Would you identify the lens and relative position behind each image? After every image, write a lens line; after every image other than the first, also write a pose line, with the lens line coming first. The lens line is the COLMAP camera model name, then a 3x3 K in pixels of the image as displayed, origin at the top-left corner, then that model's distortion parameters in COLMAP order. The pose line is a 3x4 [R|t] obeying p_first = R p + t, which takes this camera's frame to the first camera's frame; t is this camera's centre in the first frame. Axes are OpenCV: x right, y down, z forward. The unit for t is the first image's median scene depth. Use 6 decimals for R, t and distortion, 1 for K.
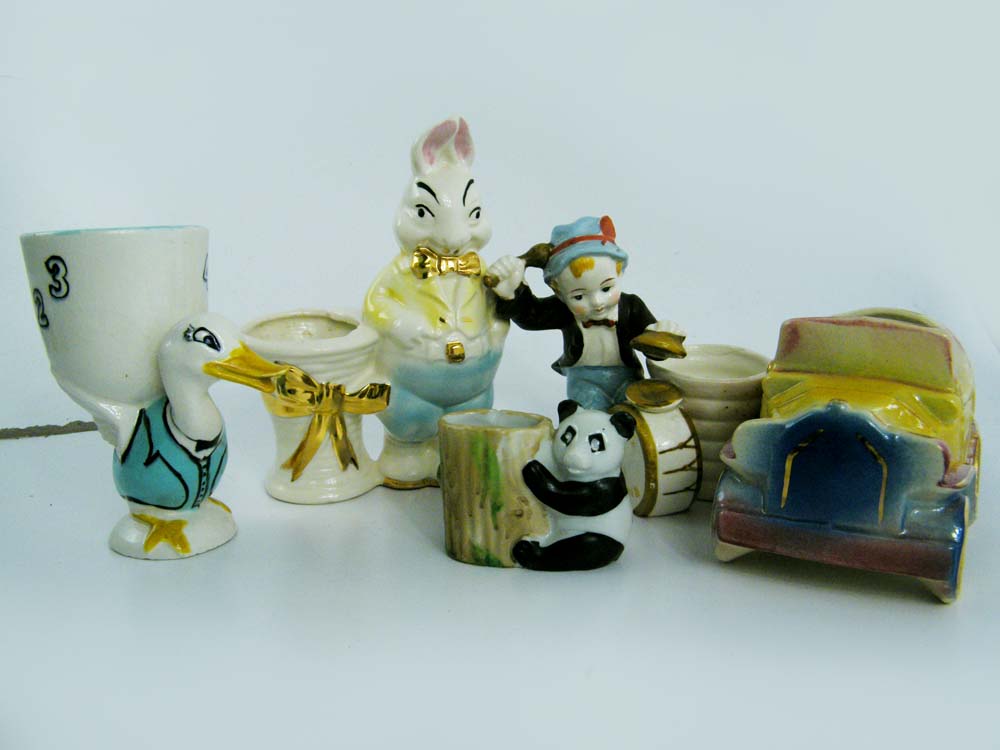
lens RADIAL K [[825.7, 0, 500.0], [0, 825.7, 375.0], [0, 0, 1]] dist [-0.139870, 0.015573]
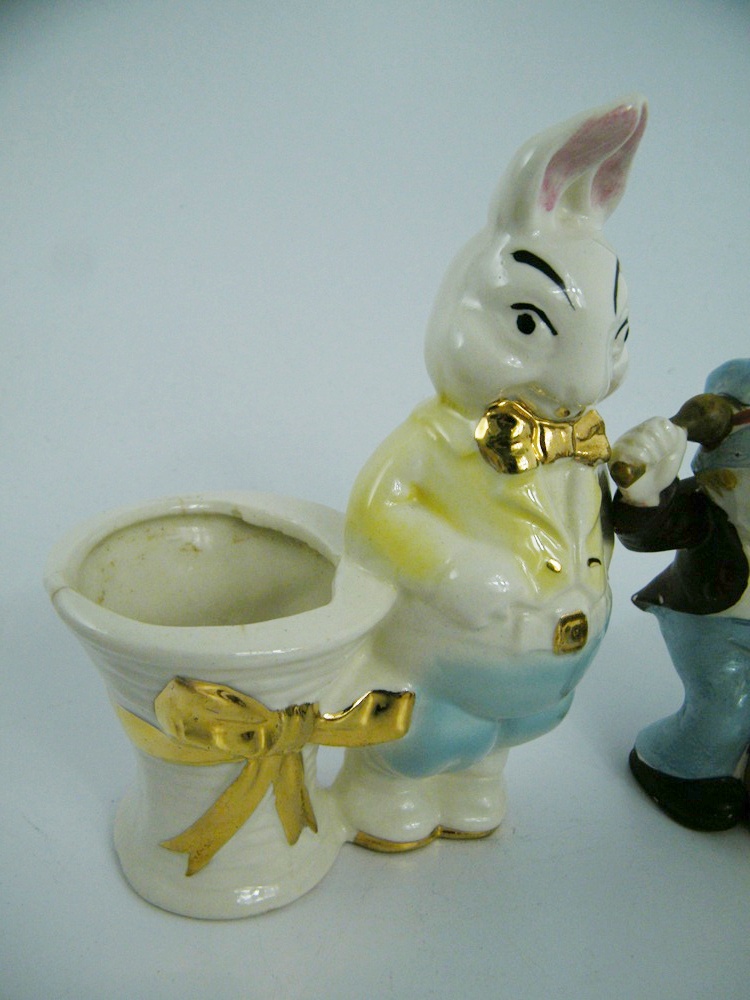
lens RADIAL K [[825.7, 0, 374.5], [0, 825.7, 524.0], [0, 0, 1]] dist [-0.139870, 0.015573]
pose [[0.984471, 0.001392, 0.175541, -0.235593], [-0.018660, 0.995133, 0.096761, -0.126599], [-0.174552, -0.098534, 0.979705, 0.556755]]
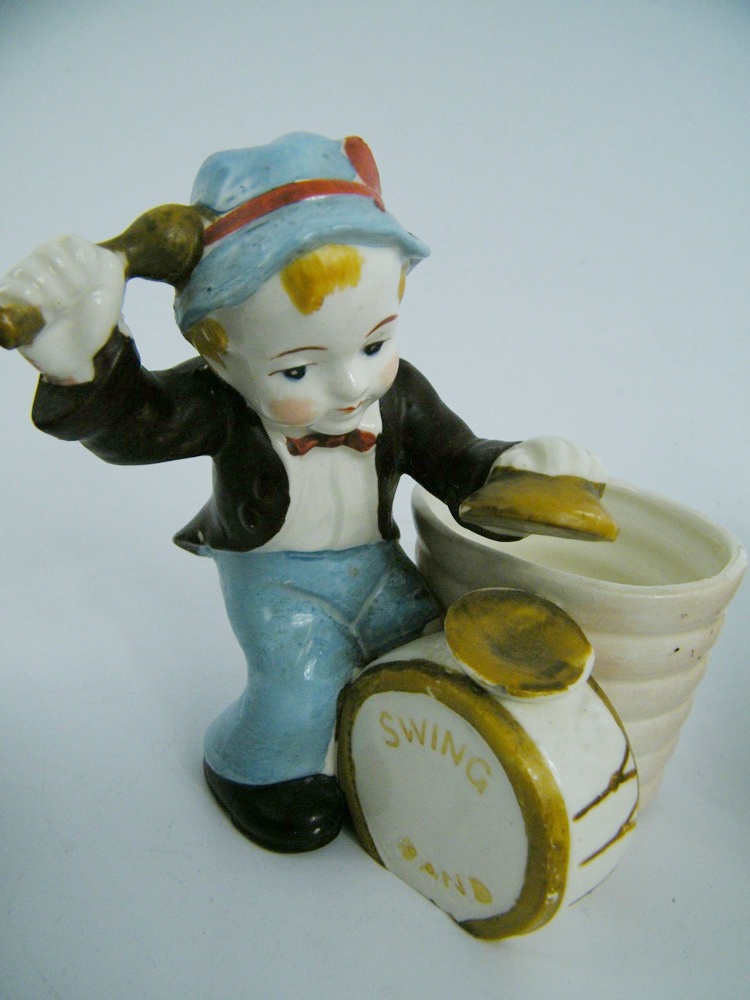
lens RADIAL K [[825.7, 0, 374.5], [0, 825.7, 524.0], [0, 0, 1]] dist [-0.139870, 0.015573]
pose [[0.901066, -0.087480, 0.424768, -0.021588], [0.035097, 0.990941, 0.129631, -0.075390], [-0.432260, -0.101898, 0.895973, 0.679882]]
